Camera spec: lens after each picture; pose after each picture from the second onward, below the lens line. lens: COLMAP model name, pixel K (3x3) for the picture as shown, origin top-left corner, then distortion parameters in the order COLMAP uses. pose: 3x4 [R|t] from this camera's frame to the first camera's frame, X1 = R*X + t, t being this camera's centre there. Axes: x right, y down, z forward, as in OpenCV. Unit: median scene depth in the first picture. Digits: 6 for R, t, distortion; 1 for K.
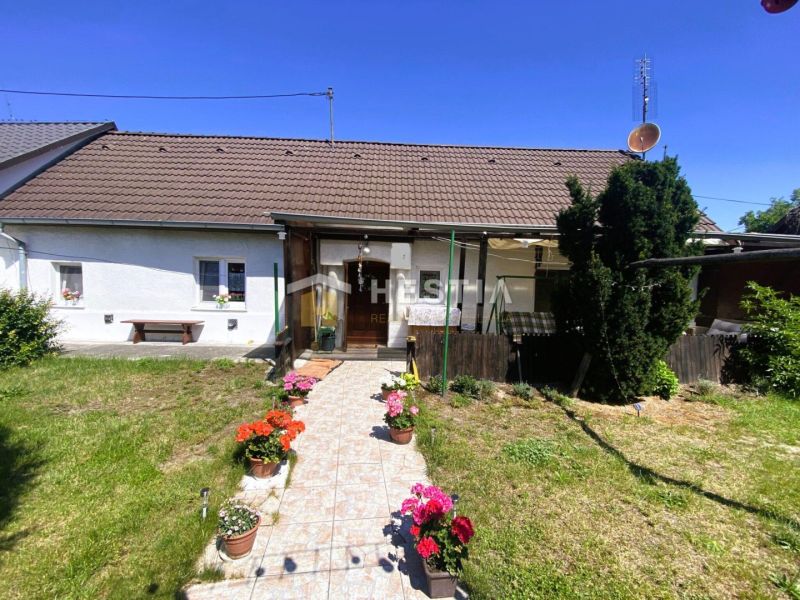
lens RADIAL K [[318.7, 0, 400.0], [0, 318.7, 300.0], [0, 0, 1]] dist [0.042387, -0.032191]
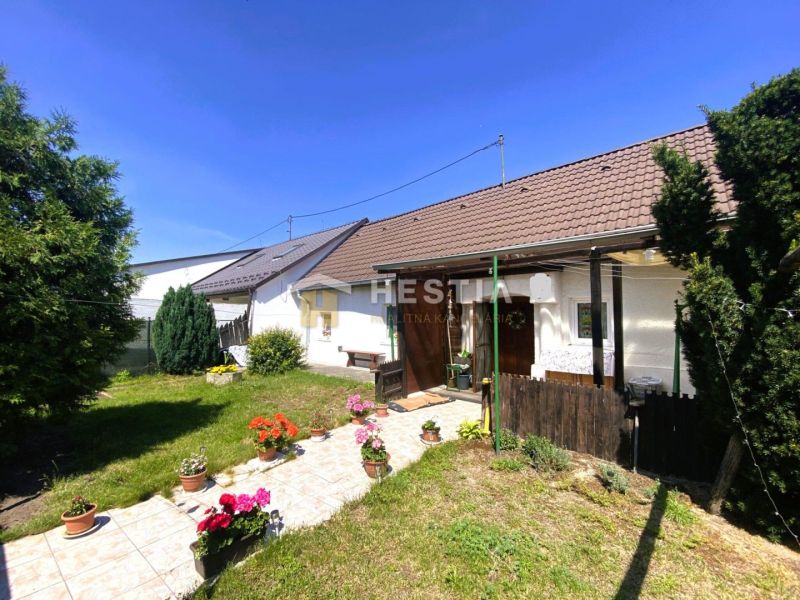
lens RADIAL K [[318.7, 0, 400.0], [0, 318.7, 300.0], [0, 0, 1]] dist [0.042387, -0.032191]
pose [[0.722802, -0.068673, -0.687634, 0.455865], [-0.022466, 0.992189, -0.122703, 0.013196], [0.690689, 0.104138, 0.715614, 0.164354]]
